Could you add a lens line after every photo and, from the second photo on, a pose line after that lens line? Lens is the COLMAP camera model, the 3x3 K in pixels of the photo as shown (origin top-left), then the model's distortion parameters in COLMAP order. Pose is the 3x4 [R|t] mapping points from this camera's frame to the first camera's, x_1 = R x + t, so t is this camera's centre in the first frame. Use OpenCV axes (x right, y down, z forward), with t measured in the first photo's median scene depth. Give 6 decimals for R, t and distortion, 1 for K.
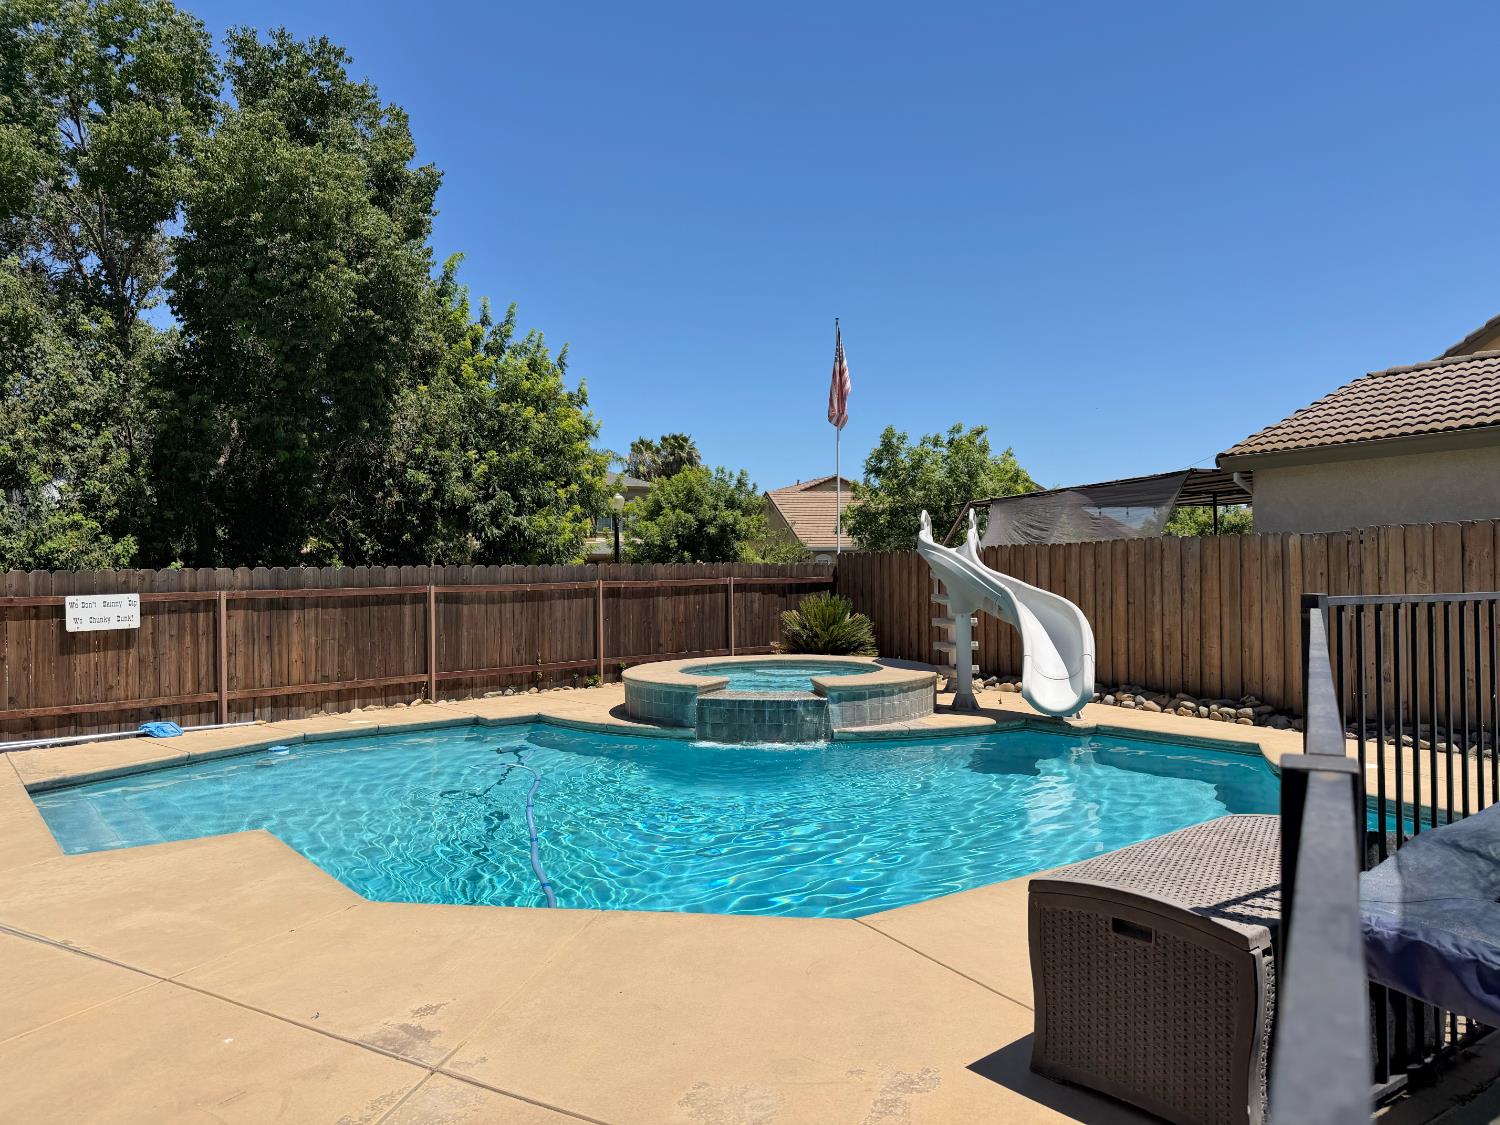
lens RADIAL K [[1063.2, 0, 751.3], [0, 1063.2, 562.8], [0, 0, 1]] dist [0.118698, -0.146922]
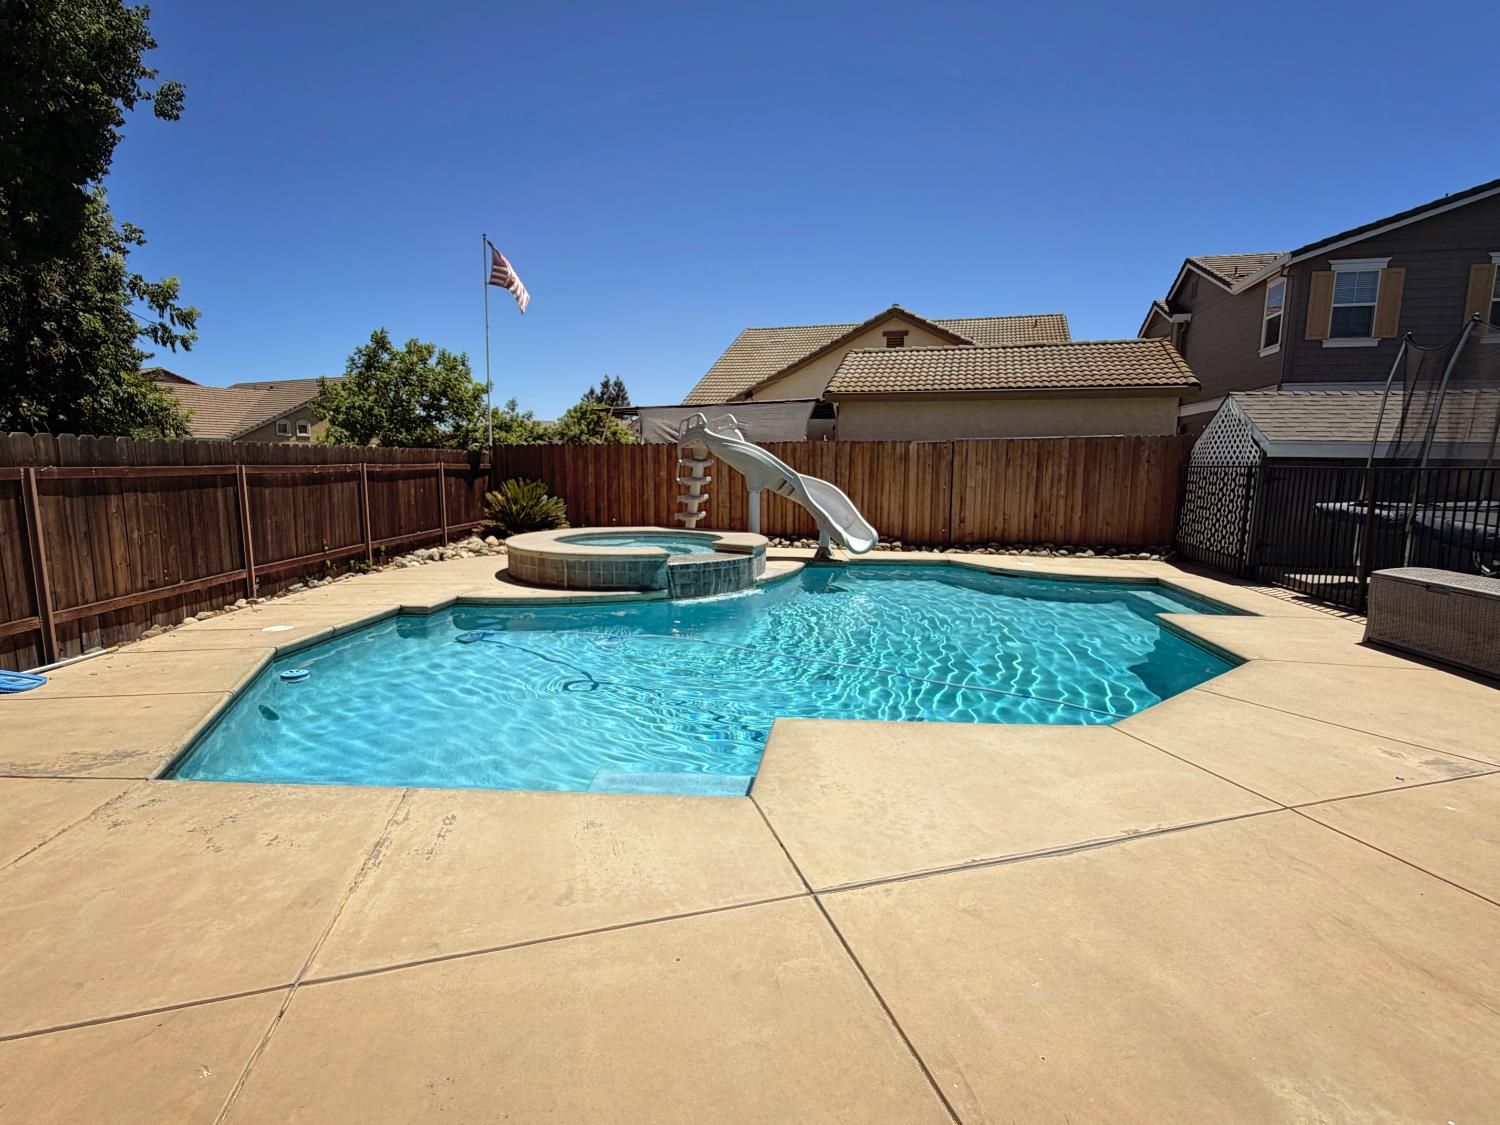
lens RADIAL K [[750.2, 0, 750.5], [0, 750.2, 563.9], [0, 0, 1]] dist [-0.001991, -0.000249]
pose [[0.653683, -0.083512, 0.752146, -0.537078], [-0.018744, 0.991801, 0.126411, 0.018054], [-0.756536, -0.096731, 0.646758, 0.348879]]
